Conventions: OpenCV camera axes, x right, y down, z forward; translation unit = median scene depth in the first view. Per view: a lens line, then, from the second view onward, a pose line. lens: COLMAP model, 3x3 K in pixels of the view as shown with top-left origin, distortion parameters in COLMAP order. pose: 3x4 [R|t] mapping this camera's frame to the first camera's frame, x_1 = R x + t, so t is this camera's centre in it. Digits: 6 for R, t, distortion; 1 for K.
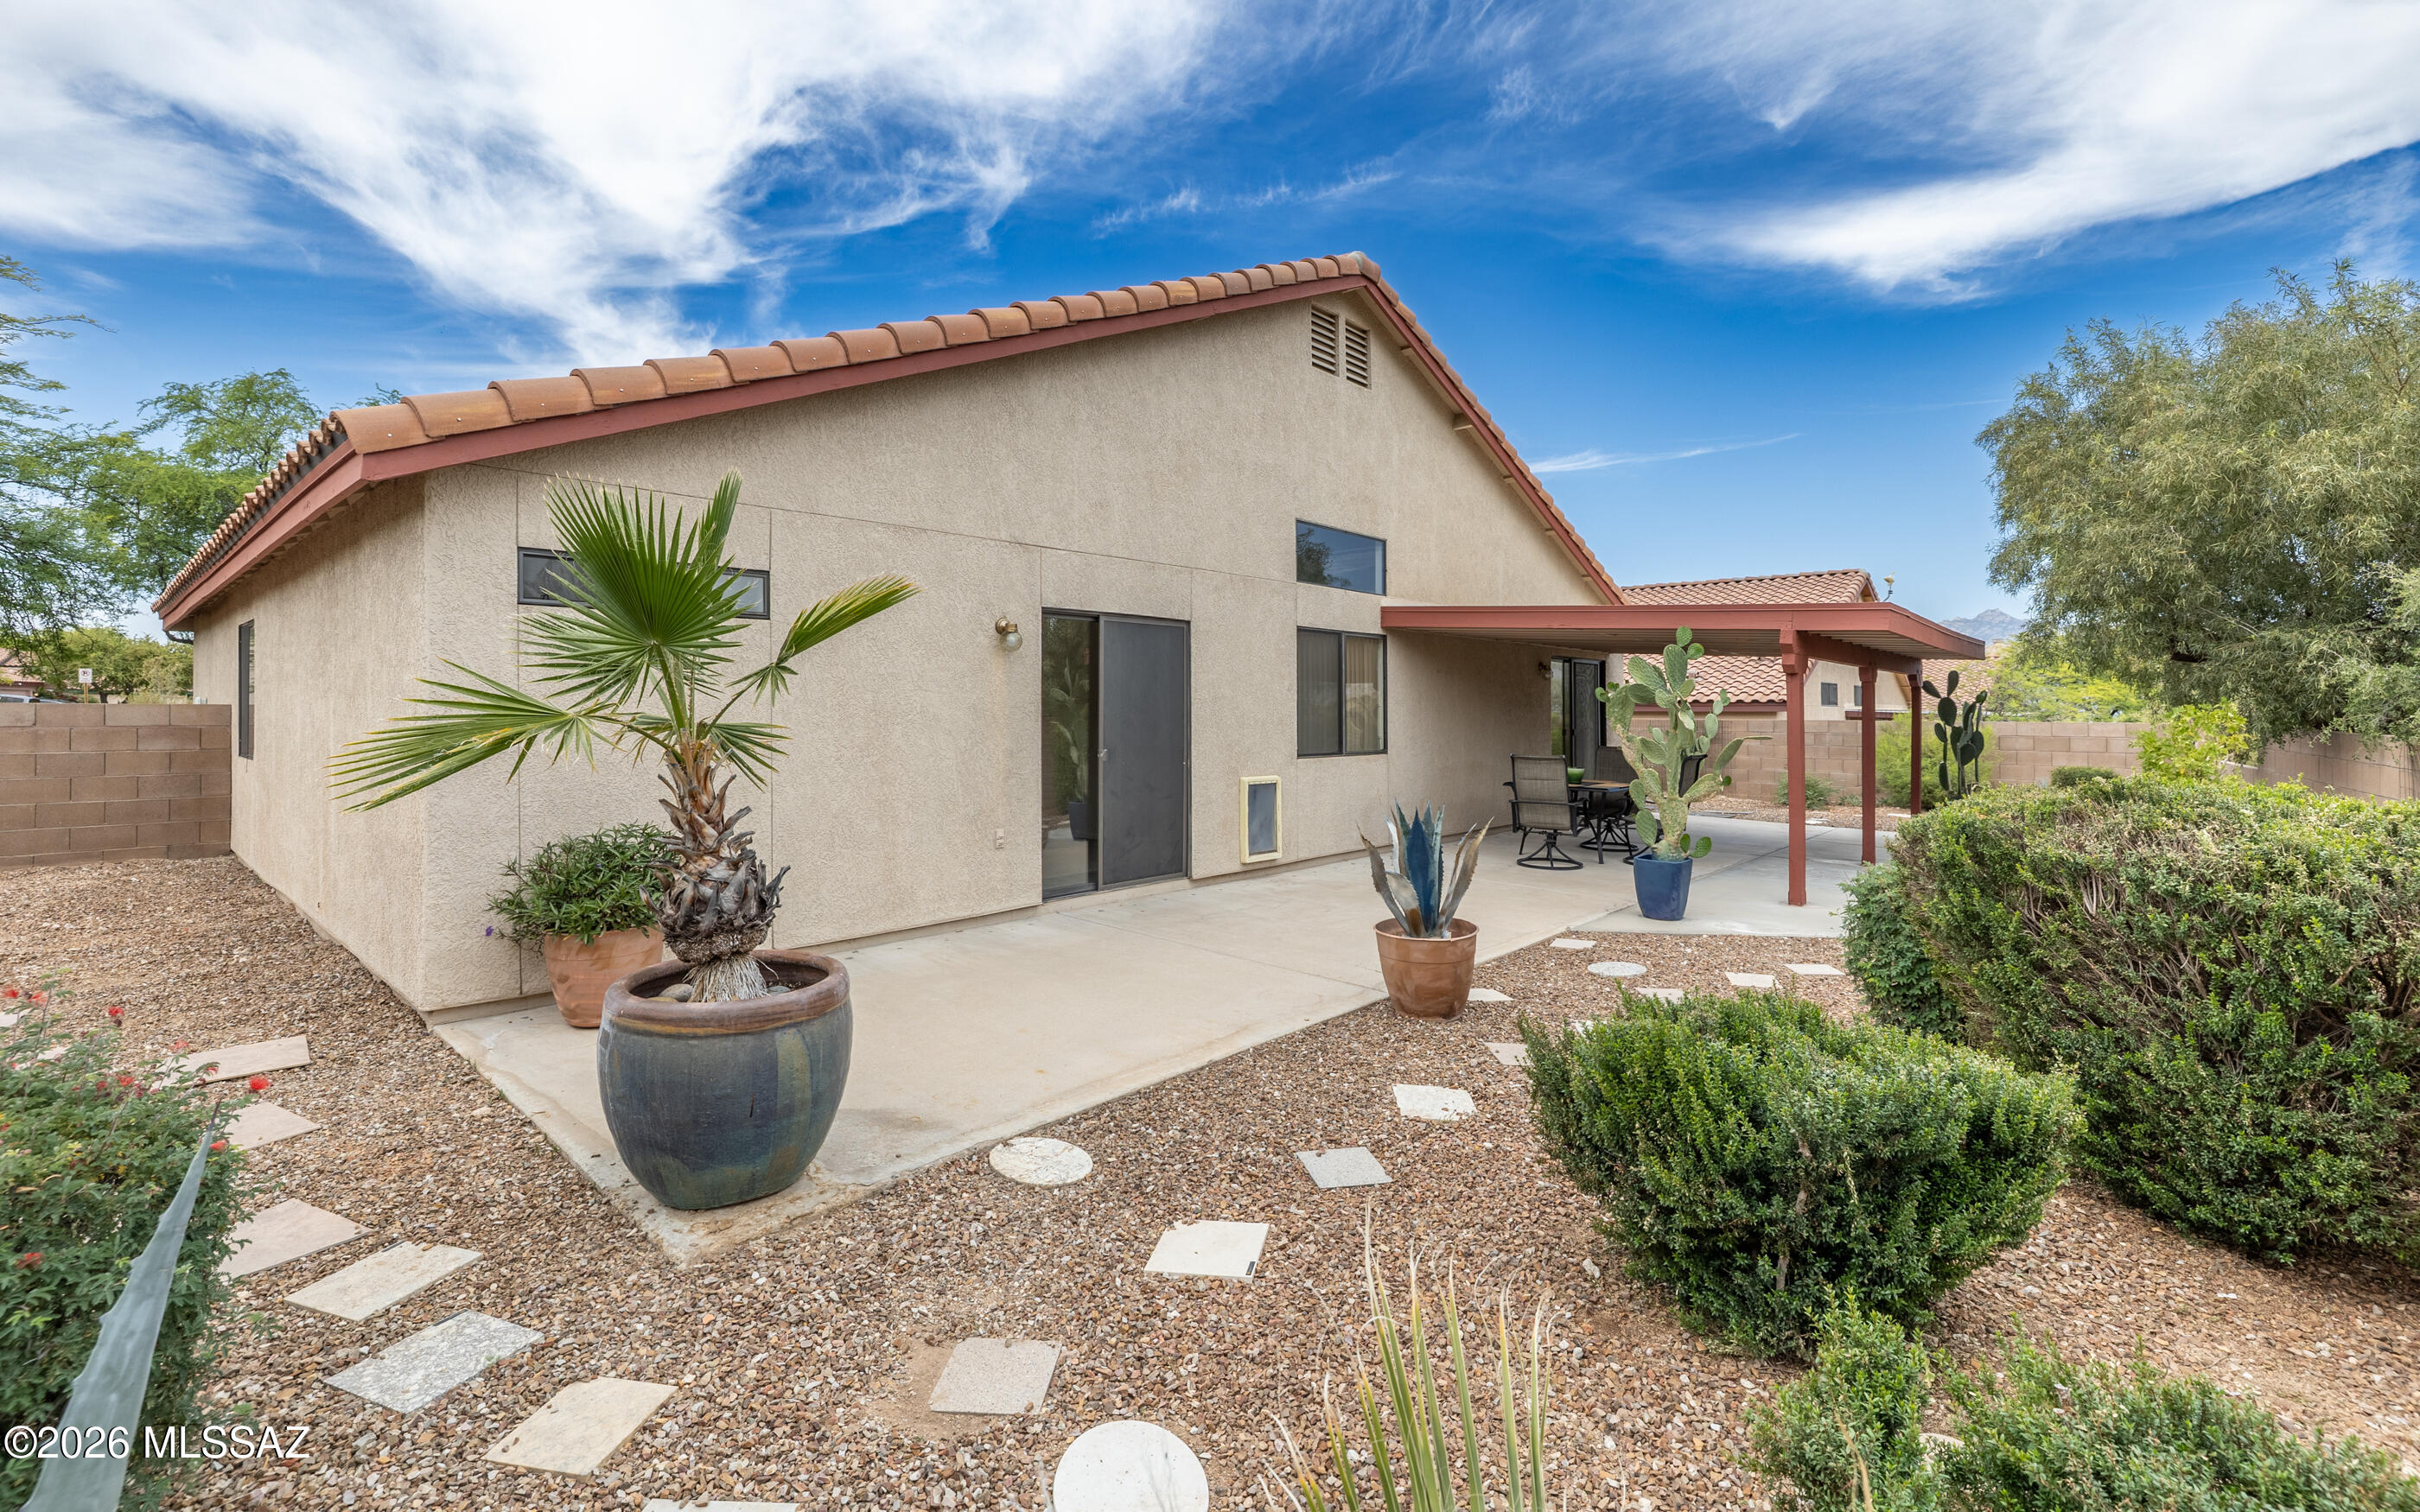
lens RADIAL K [[1037.6, 0, 1216.6], [0, 1037.6, 714.0], [0, 0, 1]] dist [0.000467, 0.000011]
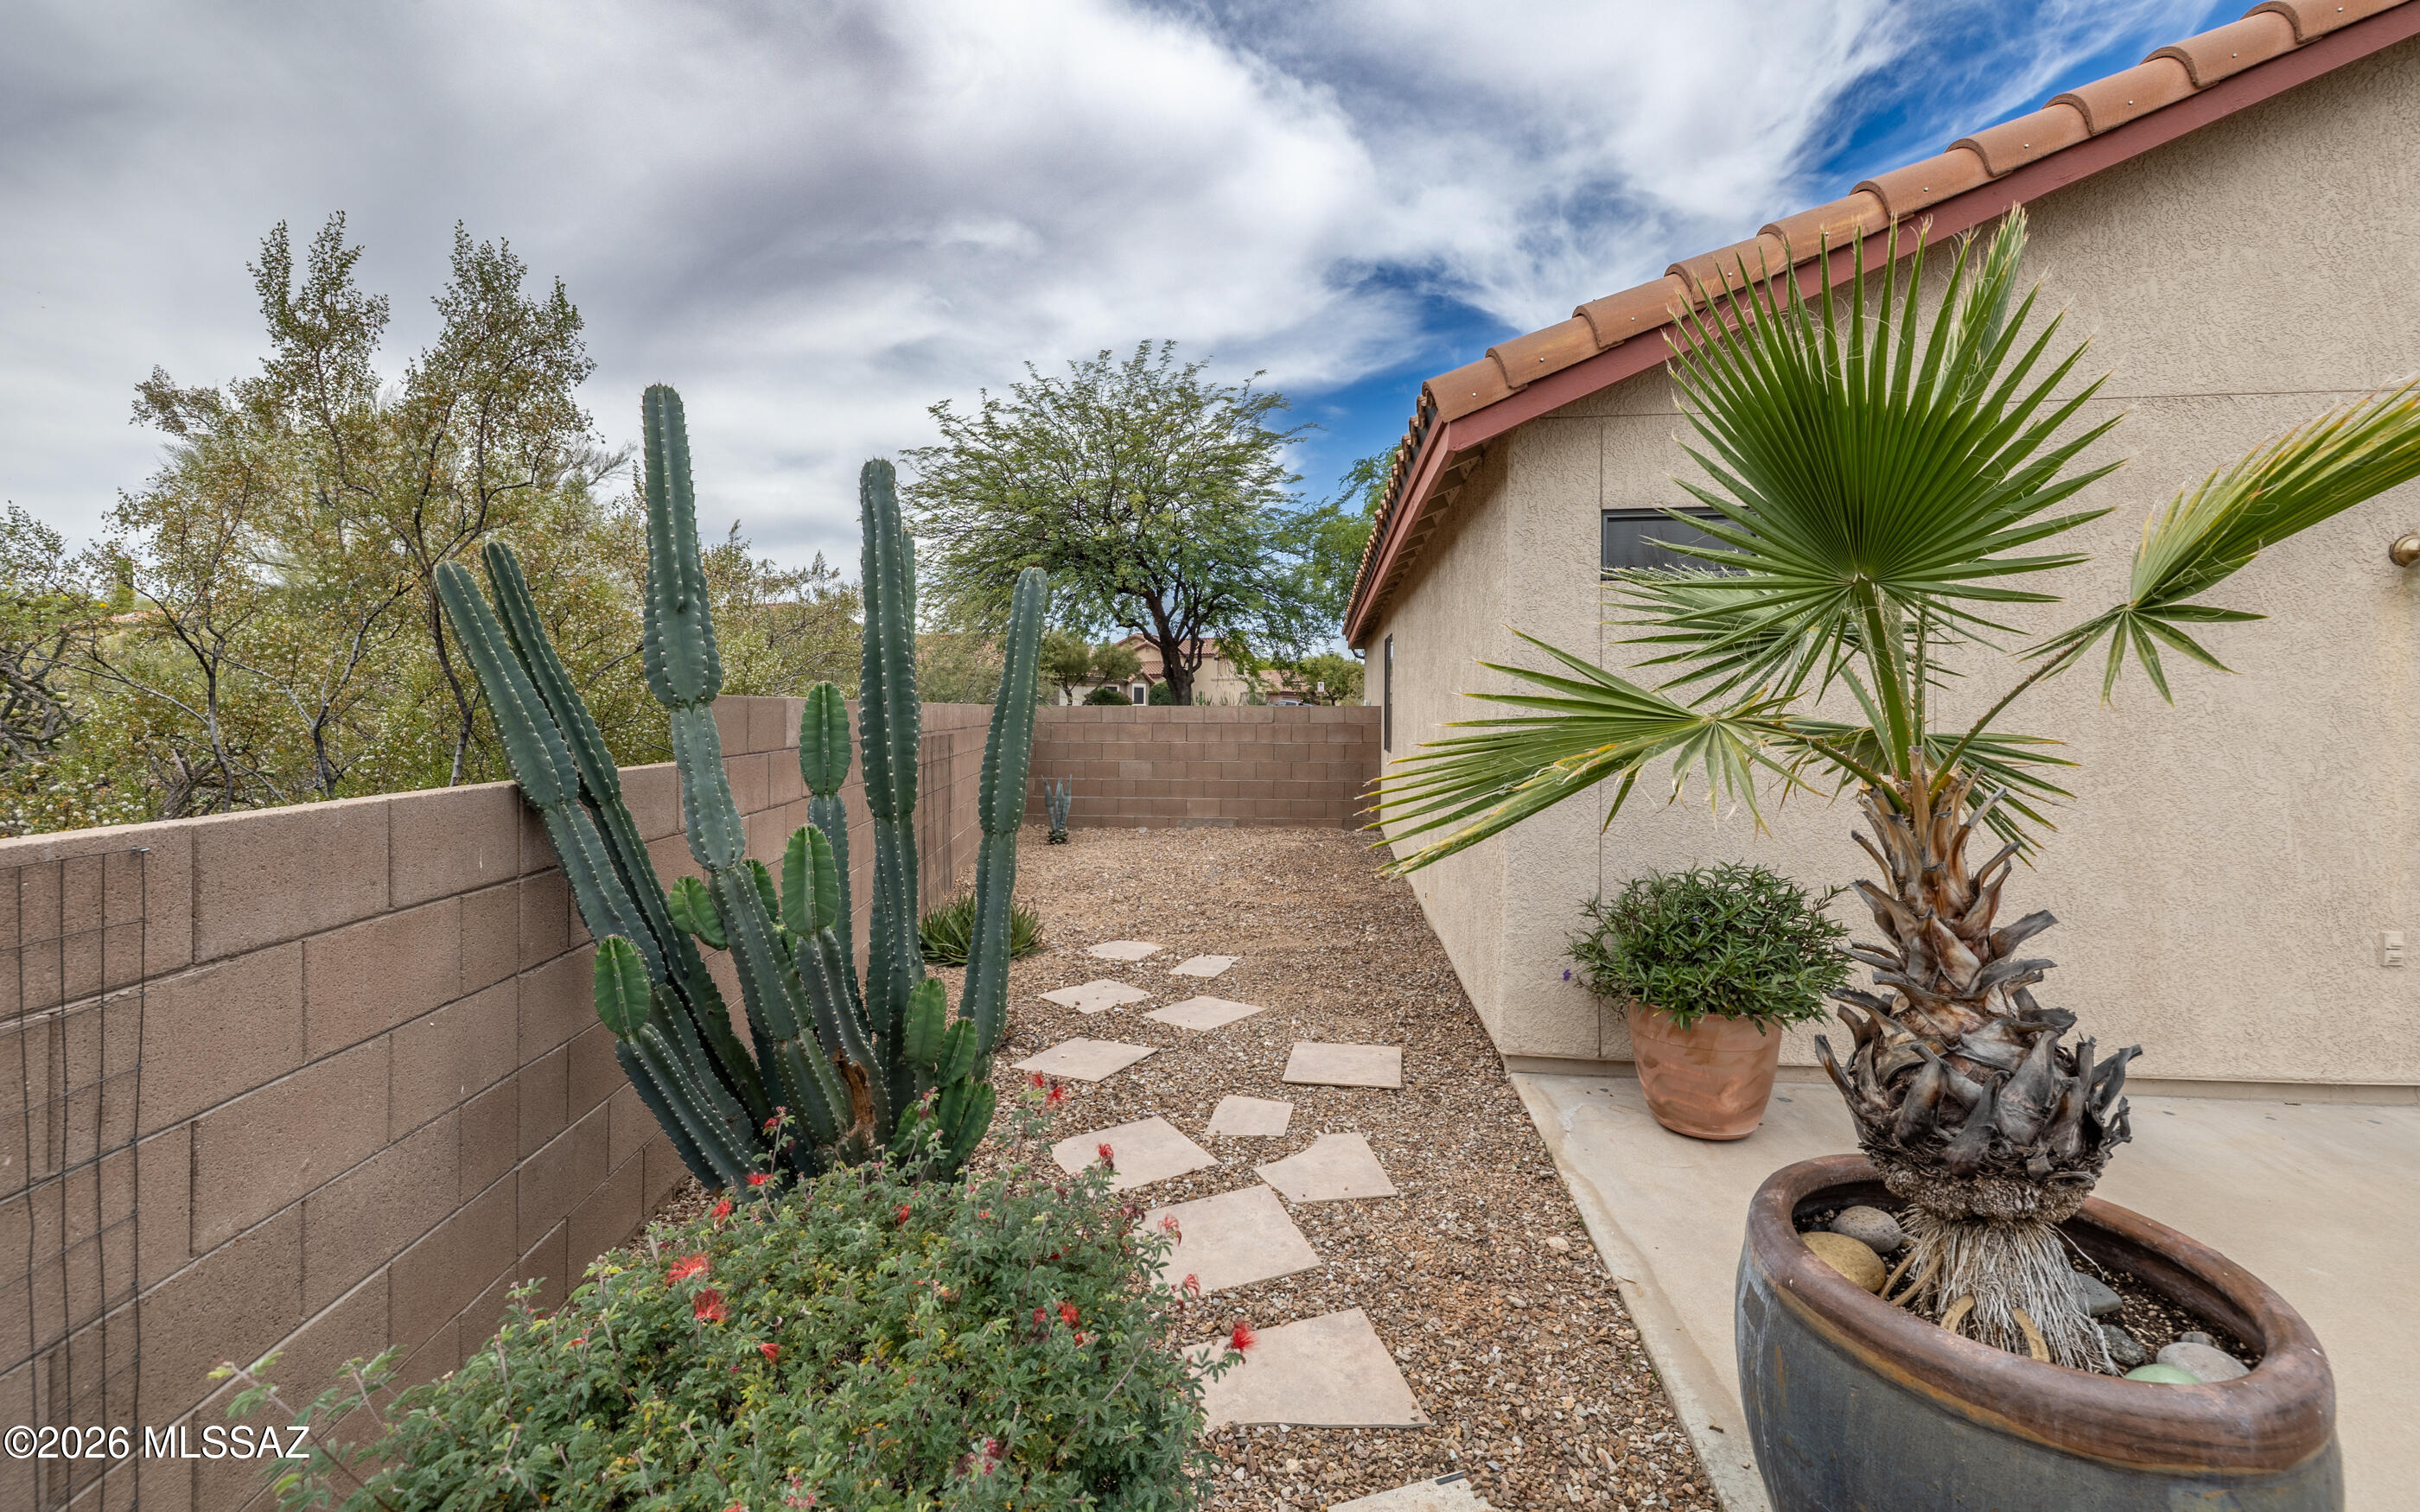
lens RADIAL K [[1037.6, 0, 1210.8], [0, 1037.6, 742.0], [0, 0, 1]] dist [0.000467, 0.000011]
pose [[0.590563, 0.022575, -0.806676, -0.210302], [-0.000750, 0.999624, 0.027426, -0.001188], [0.806991, -0.015592, 0.590358, 0.291759]]
